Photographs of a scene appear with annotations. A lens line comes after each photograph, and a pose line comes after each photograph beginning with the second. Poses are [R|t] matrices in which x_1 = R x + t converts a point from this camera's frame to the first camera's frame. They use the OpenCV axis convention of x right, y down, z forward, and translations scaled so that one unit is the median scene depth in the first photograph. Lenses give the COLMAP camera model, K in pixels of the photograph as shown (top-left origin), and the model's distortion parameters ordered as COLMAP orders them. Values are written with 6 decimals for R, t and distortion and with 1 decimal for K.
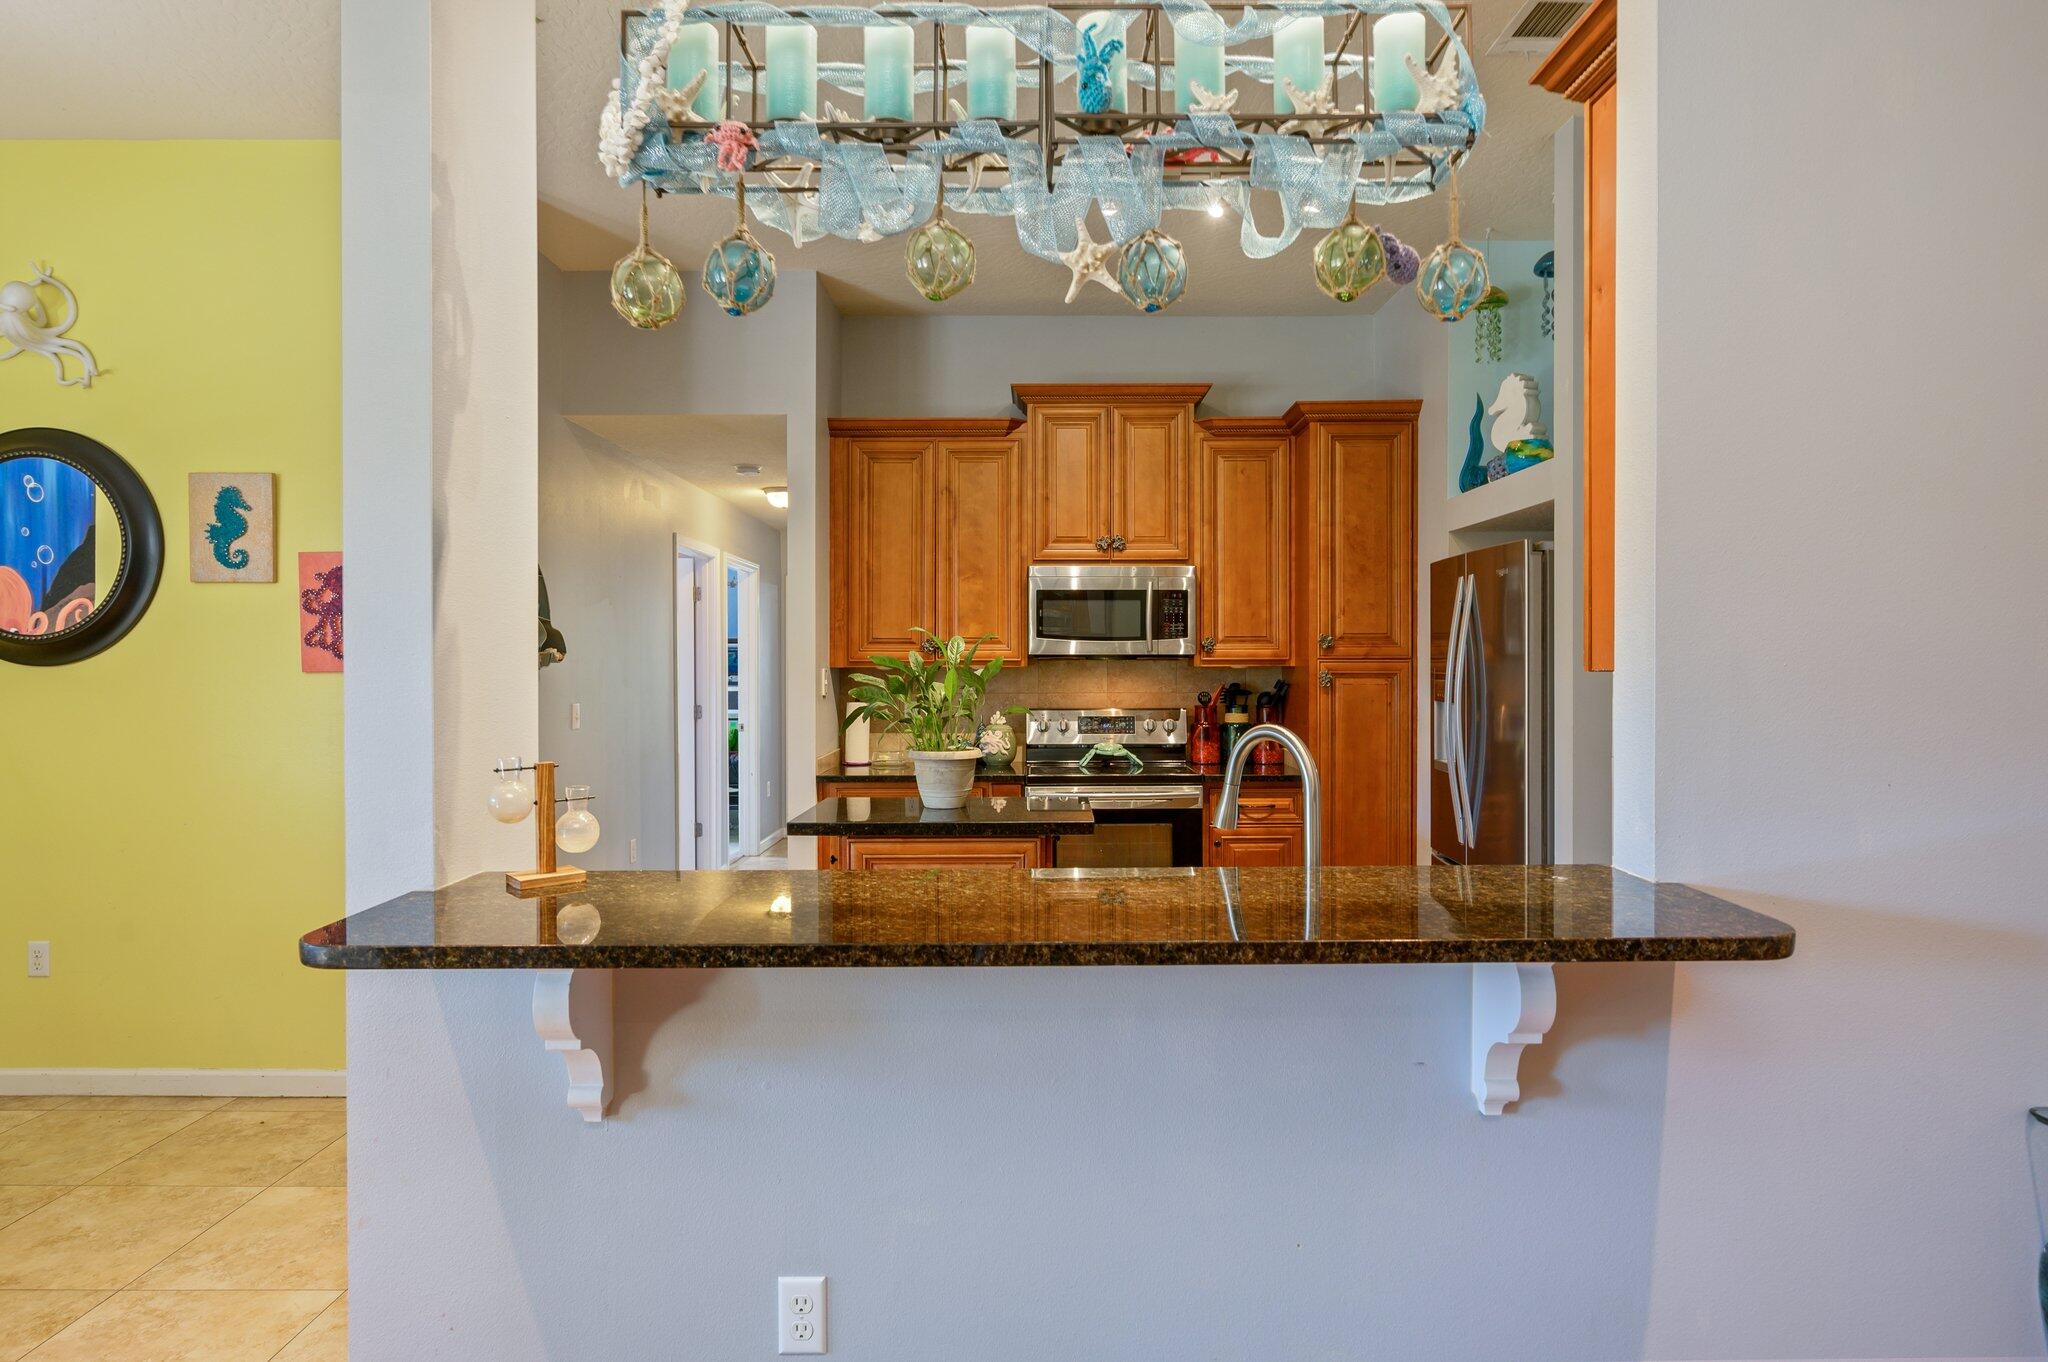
lens RADIAL K [[1151.9, 0, 1035.5], [0, 1151.9, 665.6], [0, 0, 1]] dist [-0.002287, 0.000872]
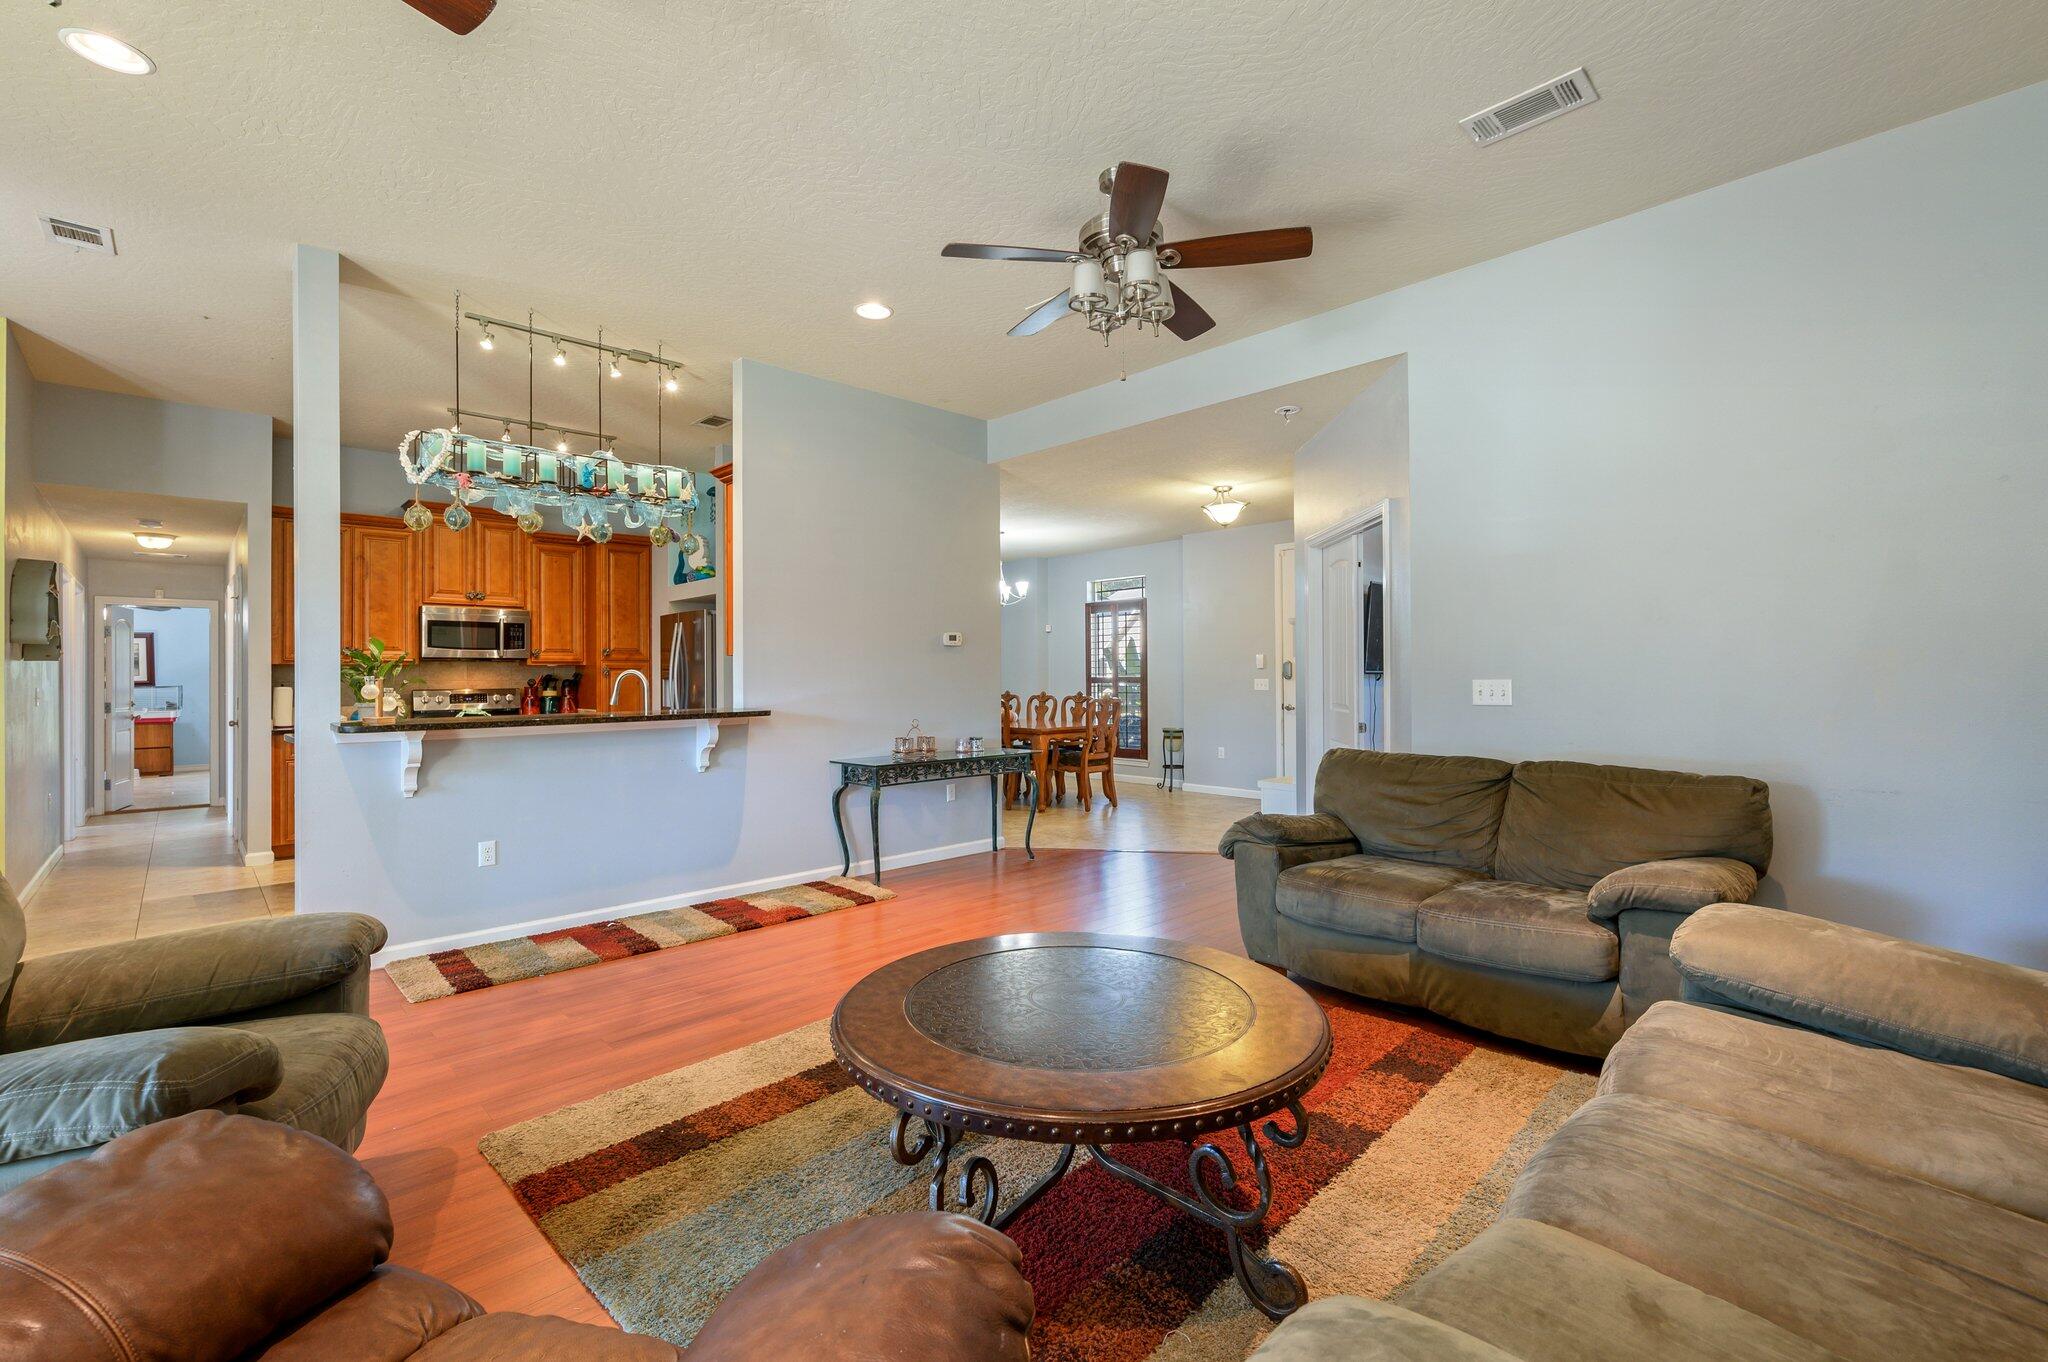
lens RADIAL K [[863.1, 0, 1025.5], [0, 863.1, 675.4], [0, 0, 1]] dist [0.002098, 0.000025]
pose [[0.718487, -0.000957, 0.695540, -0.297357], [0.008407, 0.999938, -0.007308, 0.040711], [-0.695490, 0.011098, 0.718450, -0.651192]]
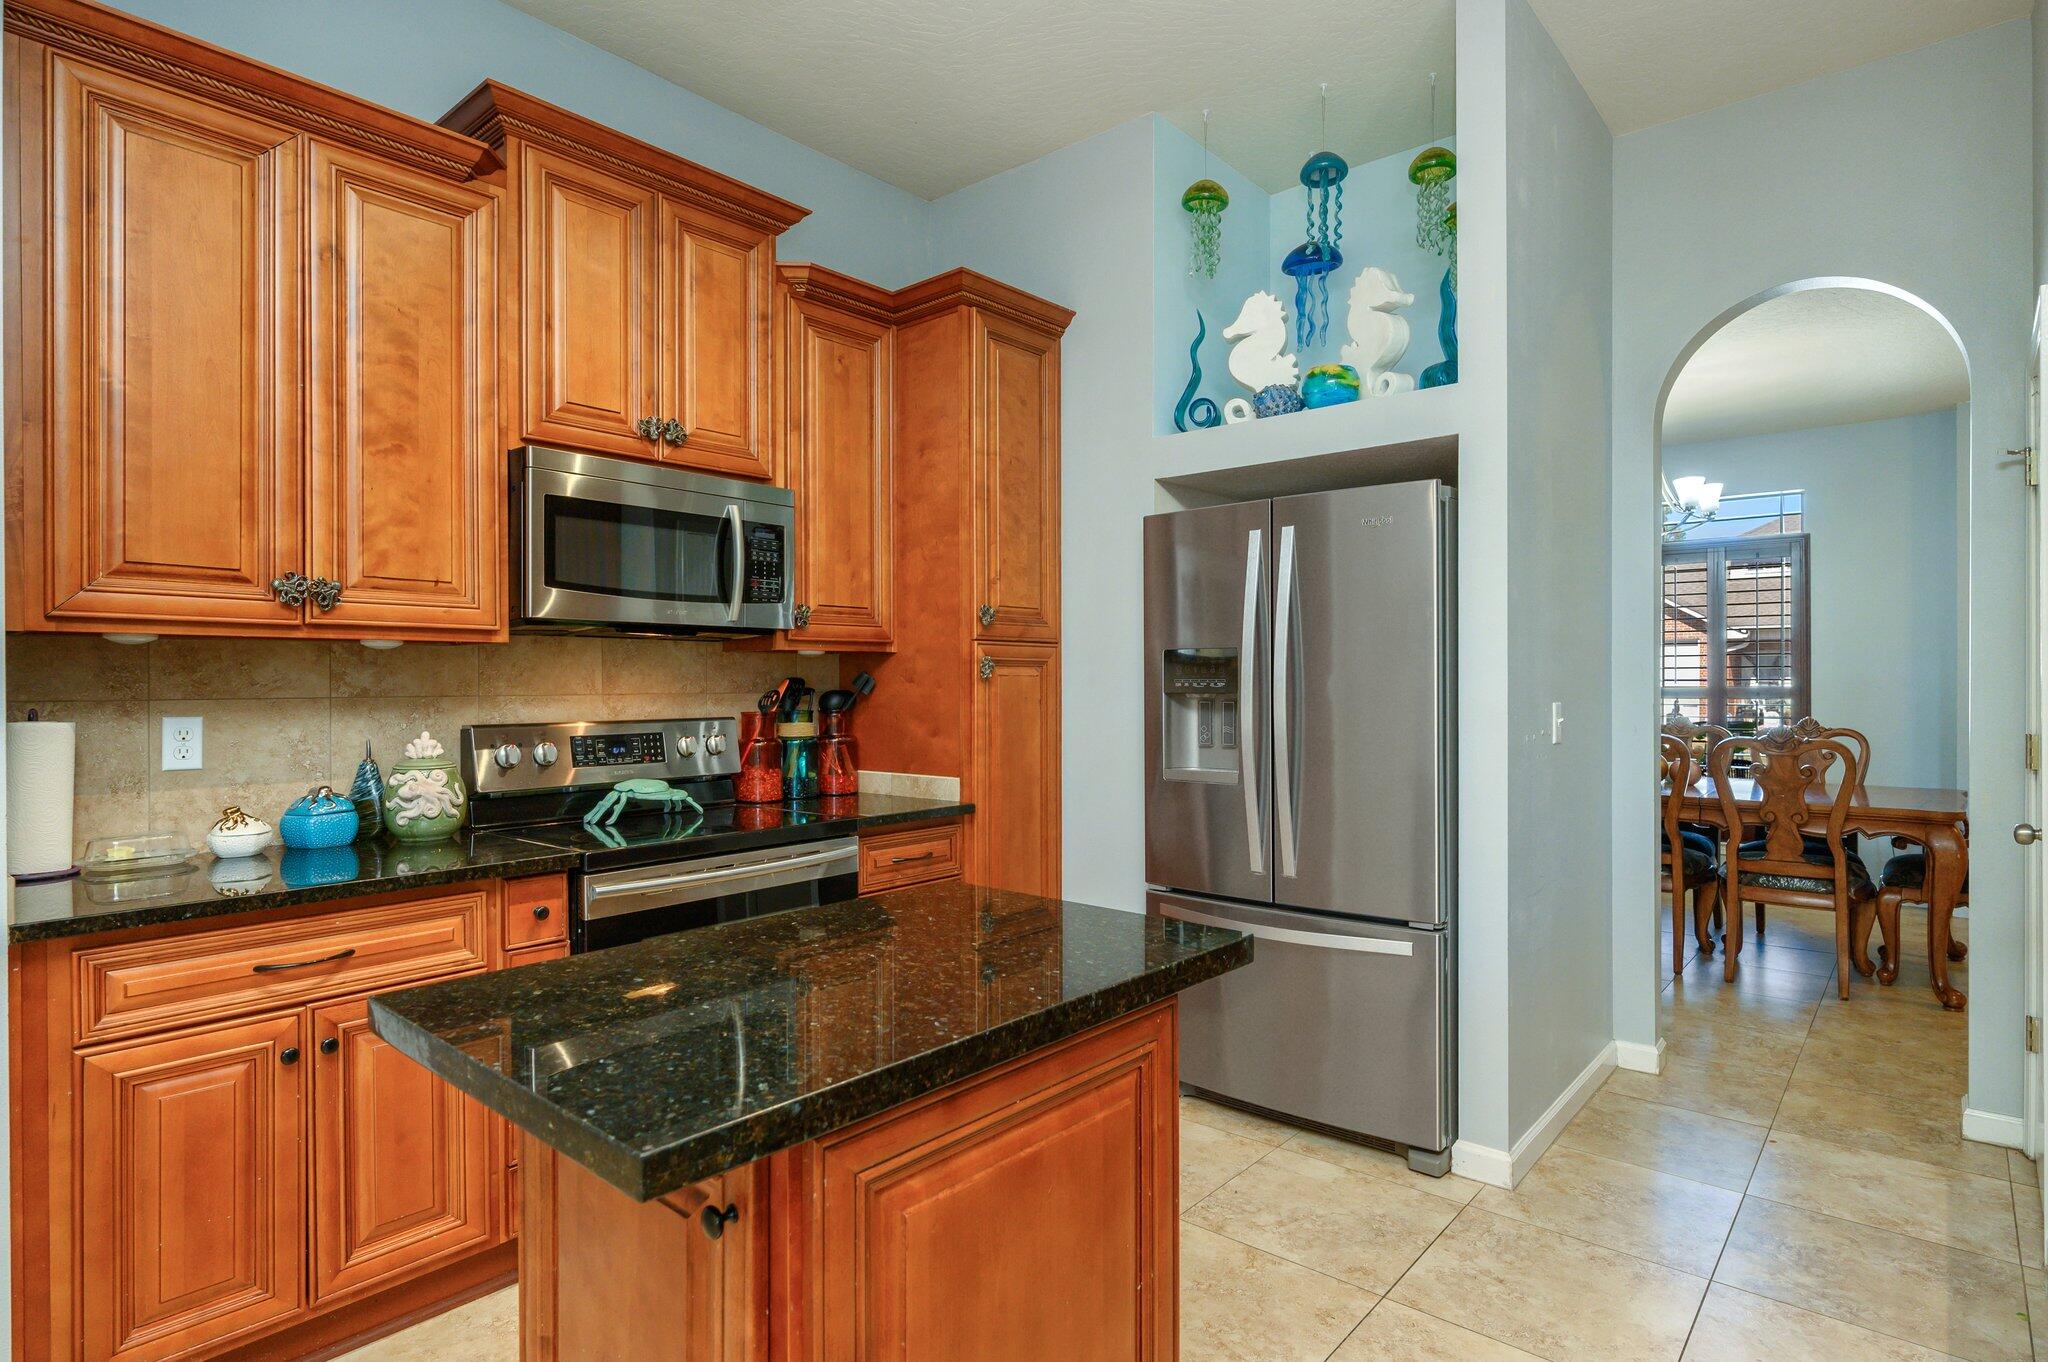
lens RADIAL K [[1057.0, 0, 1036.7], [0, 1057.0, 681.4], [0, 0, 1]] dist [-0.011054, -0.000057]
pose [[0.651844, -0.000870, 0.758352, -0.246794], [0.003392, 0.999993, -0.001769, 0.023173], [-0.758345, 0.003725, 0.651842, 0.609320]]
